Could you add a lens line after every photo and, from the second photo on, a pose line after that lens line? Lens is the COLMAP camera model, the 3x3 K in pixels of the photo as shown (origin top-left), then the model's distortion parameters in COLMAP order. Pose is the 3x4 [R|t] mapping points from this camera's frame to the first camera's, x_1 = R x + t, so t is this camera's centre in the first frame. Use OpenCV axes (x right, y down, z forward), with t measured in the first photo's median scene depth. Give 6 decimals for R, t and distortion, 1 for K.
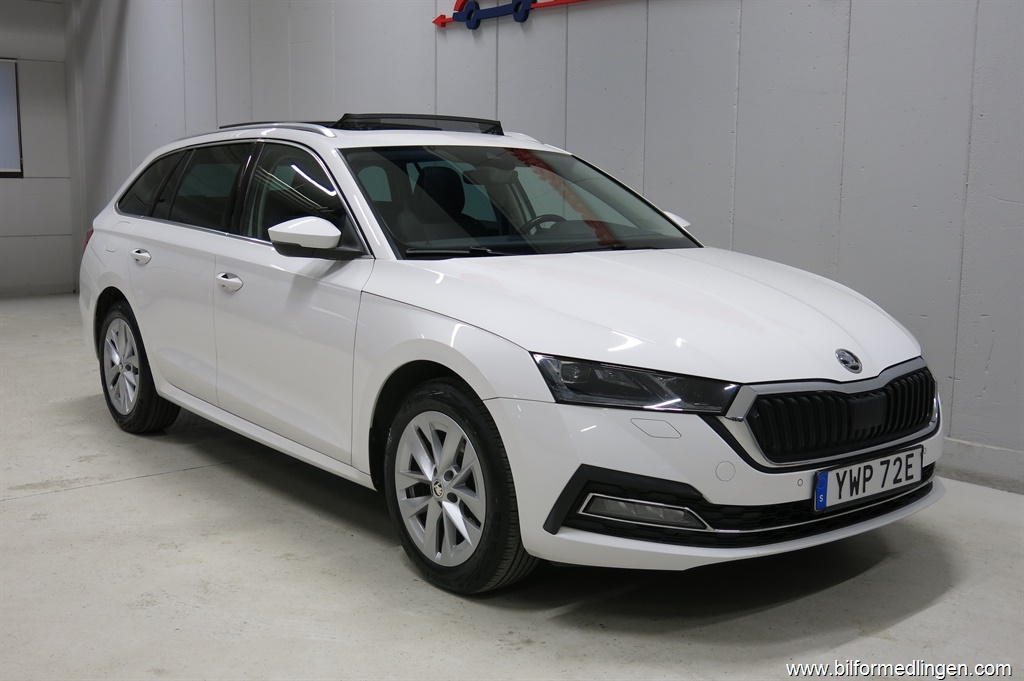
lens RADIAL K [[1150.3, 0, 512.2], [0, 1150.3, 340.6], [0, 0, 1]] dist [-0.012455, 0.000000]
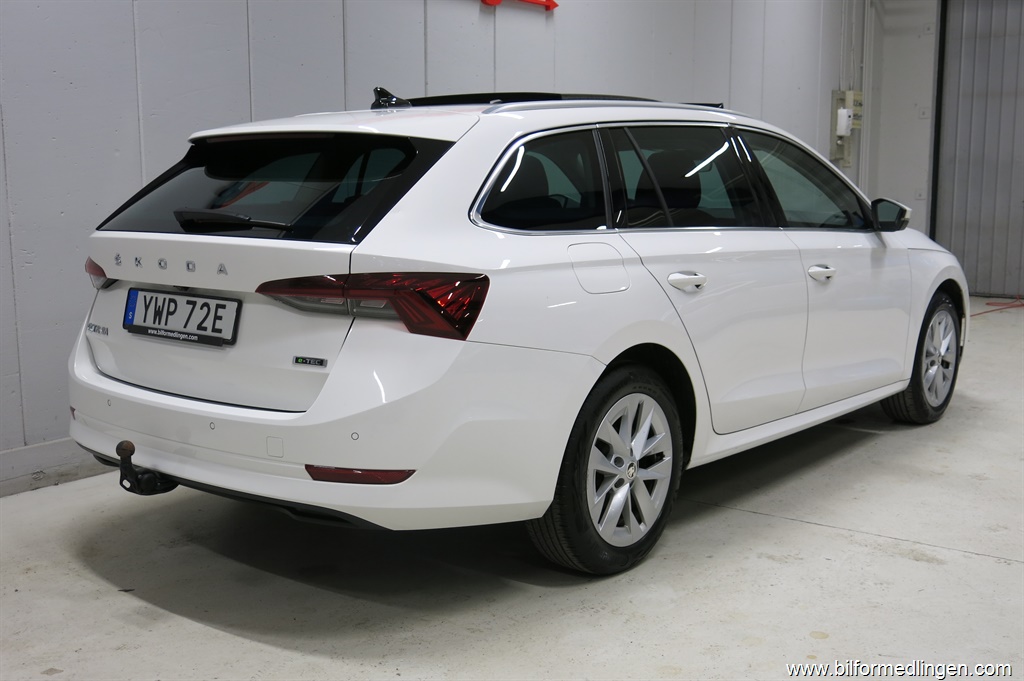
lens RADIAL K [[1150.3, 0, 513.8], [0, 1150.3, 341.2], [0, 0, 1]] dist [-0.012455, 0.000000]
pose [[-0.216366, -0.152996, 0.964250, -1.113077], [0.140101, 0.972558, 0.185751, -0.207632], [-0.966208, 0.175282, -0.188993, 1.409610]]
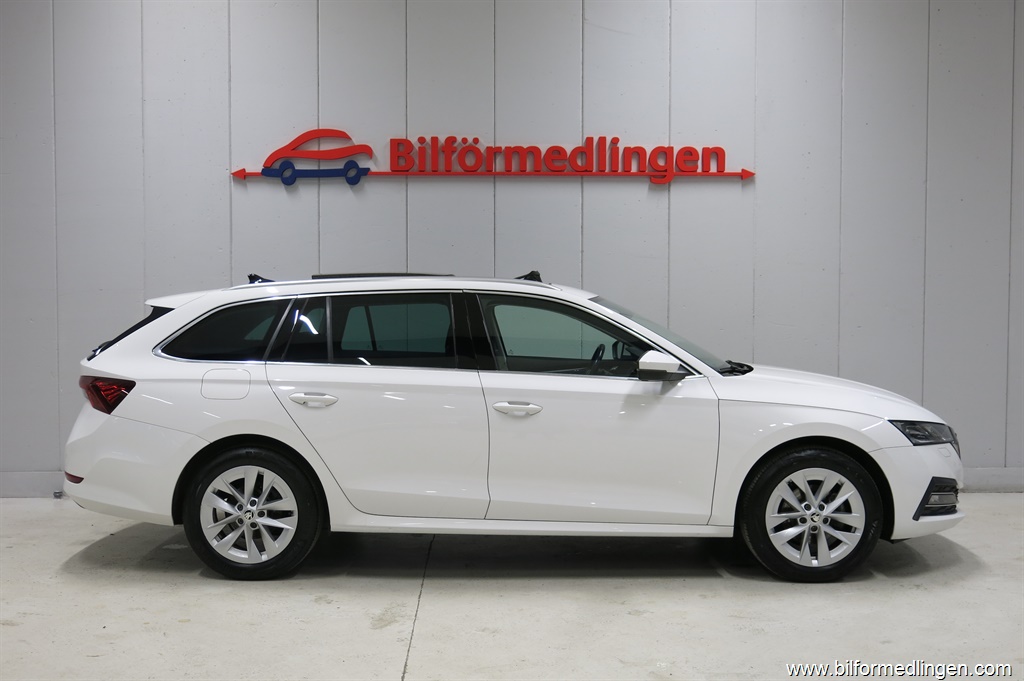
lens RADIAL K [[1114.9, 0, 508.2], [0, 1114.9, 340.1], [0, 0, 1]] dist [-0.017534, 0.000000]
pose [[0.637691, -0.037449, 0.769381, -1.119660], [0.117417, 0.991871, -0.049041, -0.064199], [-0.761291, 0.121612, 0.636904, 0.245130]]
